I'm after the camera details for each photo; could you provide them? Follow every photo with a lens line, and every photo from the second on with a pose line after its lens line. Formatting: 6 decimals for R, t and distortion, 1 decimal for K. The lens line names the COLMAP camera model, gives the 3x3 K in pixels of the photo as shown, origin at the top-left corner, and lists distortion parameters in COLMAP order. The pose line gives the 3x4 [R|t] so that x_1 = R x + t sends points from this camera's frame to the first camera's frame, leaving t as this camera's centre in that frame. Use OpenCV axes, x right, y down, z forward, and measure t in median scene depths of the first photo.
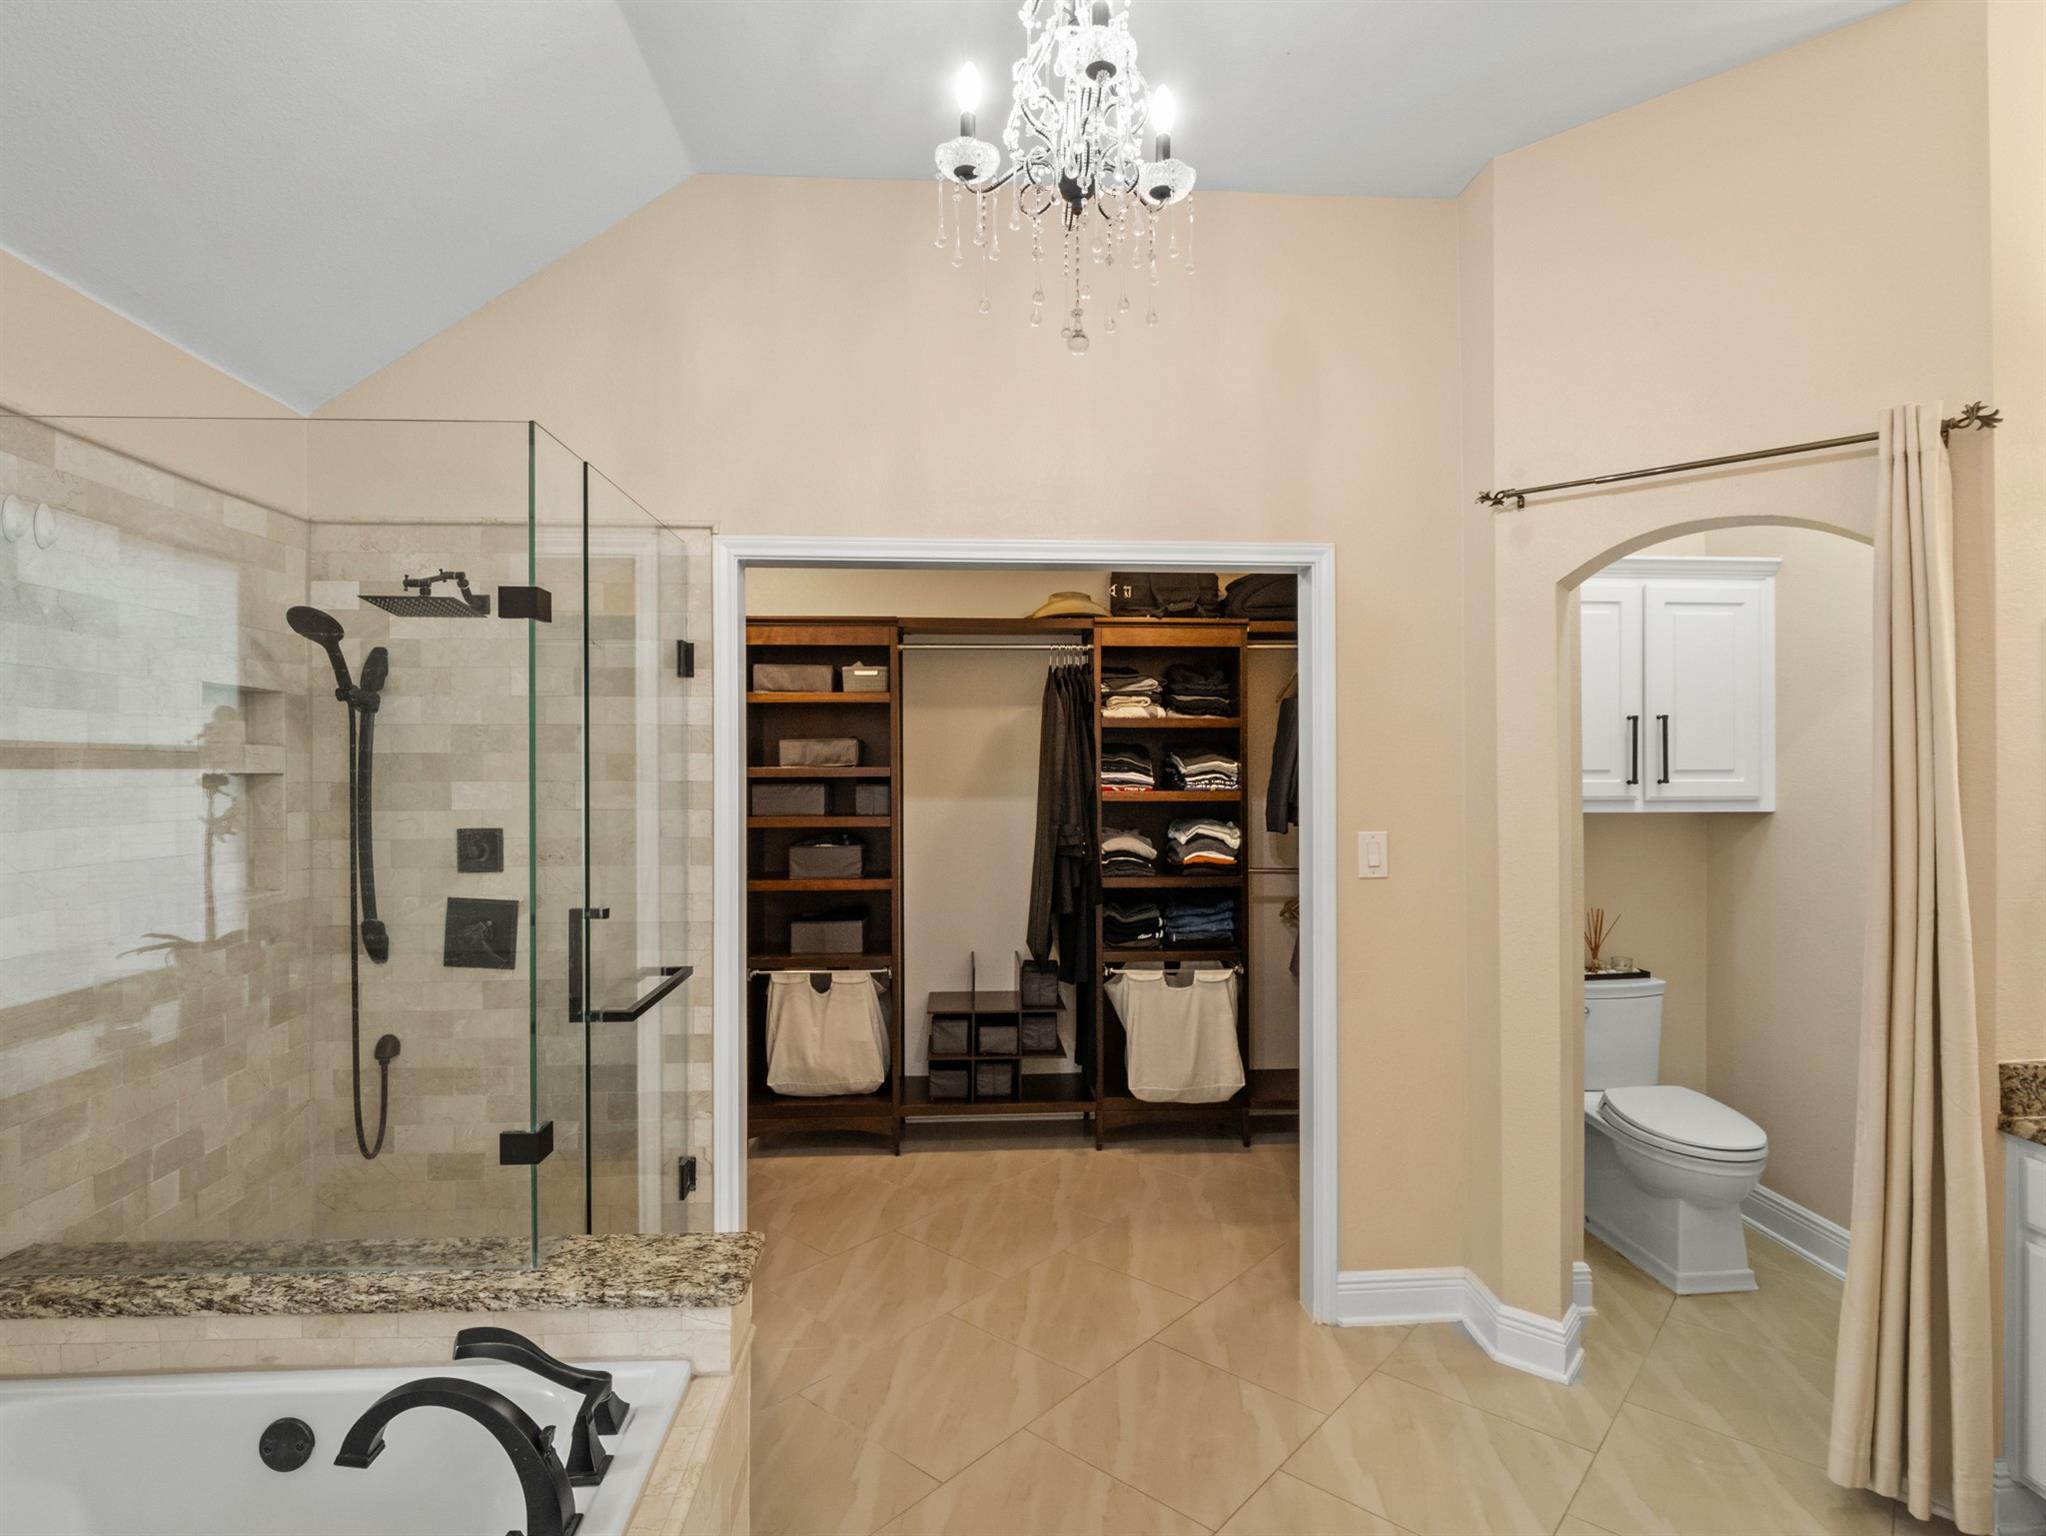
lens RADIAL K [[1084.7, 0, 1031.1], [0, 1084.7, 760.3], [0, 0, 1]] dist [-0.000714, -0.000068]
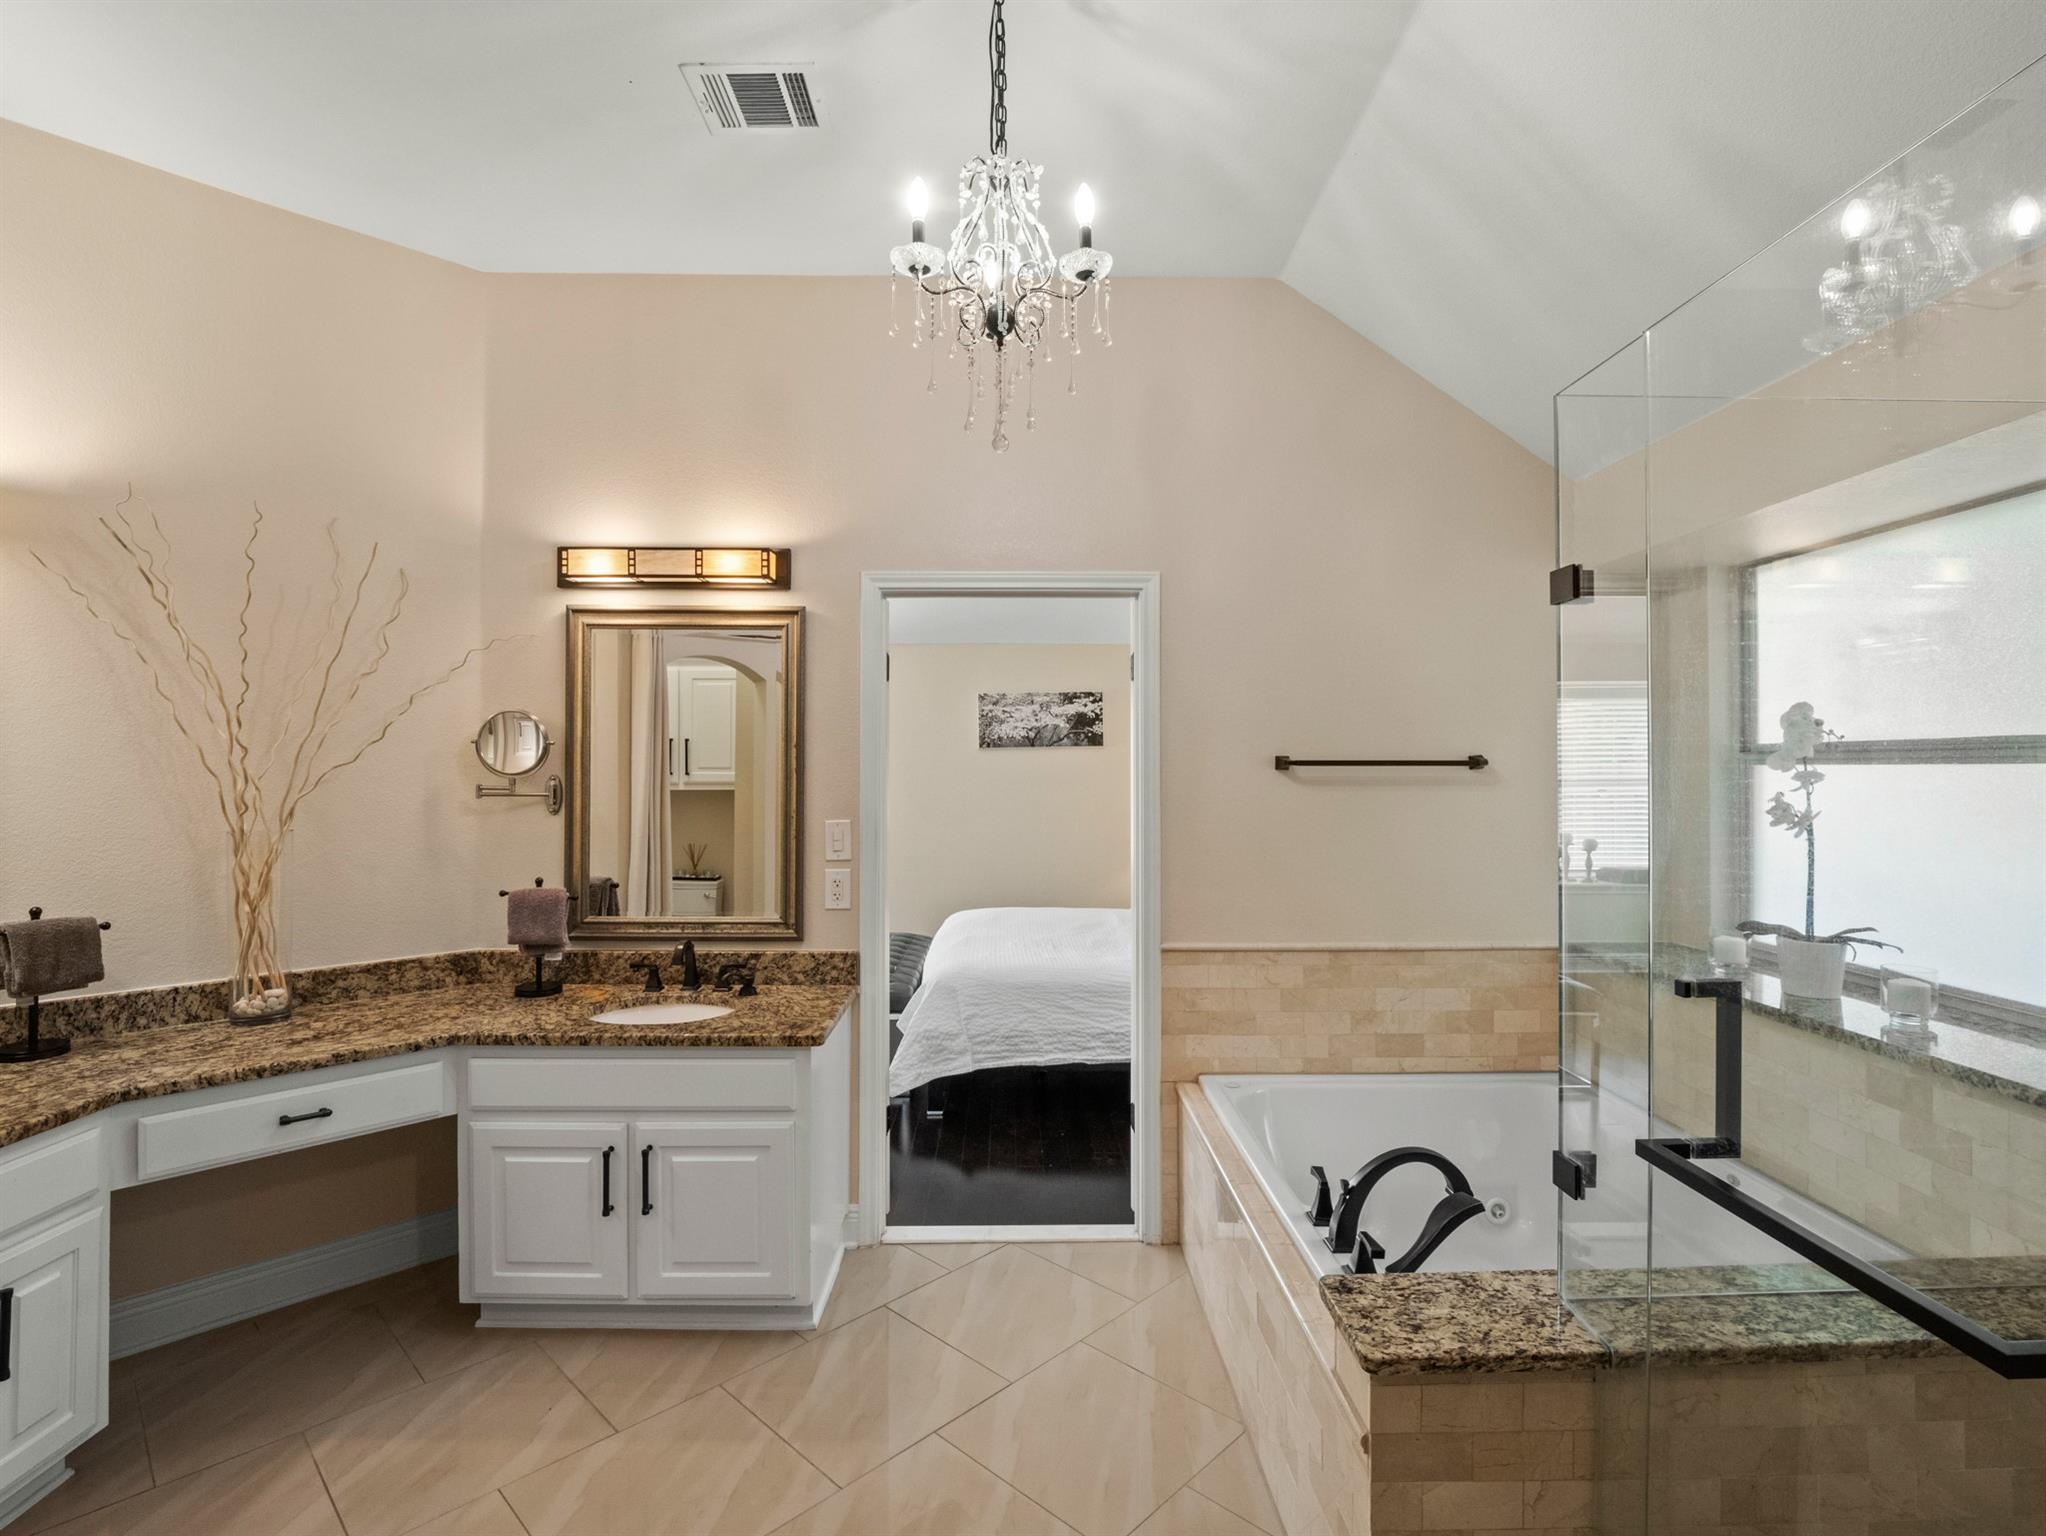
lens RADIAL K [[993.4, 0, 1023.3], [0, 993.4, 760.1], [0, 0, 1]] dist [-0.002581, -0.009579]
pose [[-0.998591, 0.005903, 0.052734, -0.040284], [0.005313, 0.999922, -0.011334, 0.009123], [-0.052797, -0.011038, -0.998544, 1.921187]]
